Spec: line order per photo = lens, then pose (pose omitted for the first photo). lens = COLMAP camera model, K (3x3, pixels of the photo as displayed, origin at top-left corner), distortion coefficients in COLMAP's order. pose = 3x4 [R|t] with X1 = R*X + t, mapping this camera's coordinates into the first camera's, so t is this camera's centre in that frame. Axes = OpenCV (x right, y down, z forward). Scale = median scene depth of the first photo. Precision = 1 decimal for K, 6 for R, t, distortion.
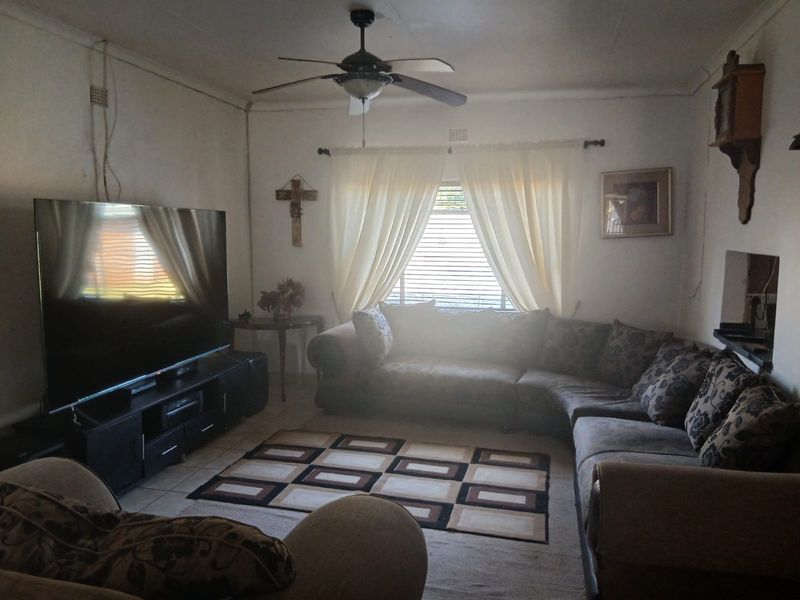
lens RADIAL K [[605.0, 0, 396.6], [0, 605.0, 300.0], [0, 0, 1]] dist [0.100633, -0.179510]
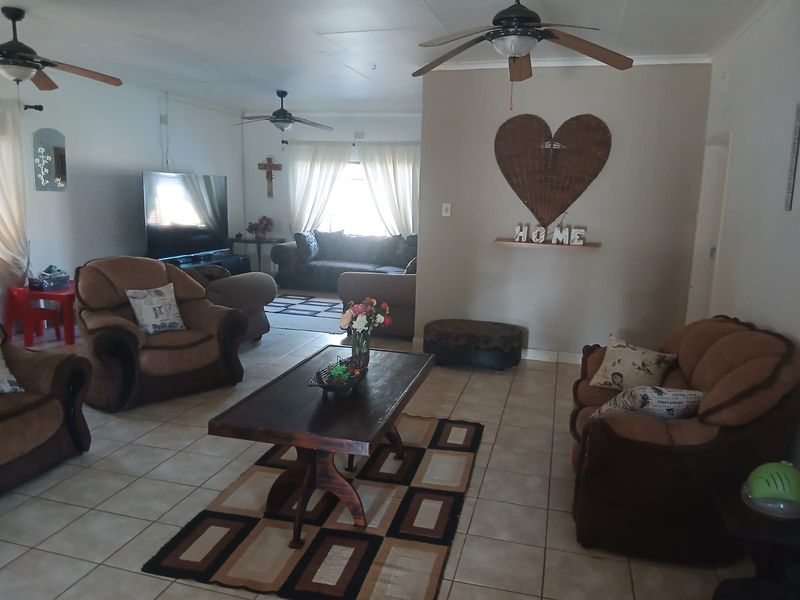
lens RADIAL K [[605.0, 0, 396.6], [0, 605.0, 300.0], [0, 0, 1]] dist [0.100633, -0.179510]
pose [[0.998974, 0.028406, -0.035272, 0.280200], [-0.026083, 0.997566, 0.064668, 0.087016], [0.037023, -0.063681, 0.997283, -0.773302]]
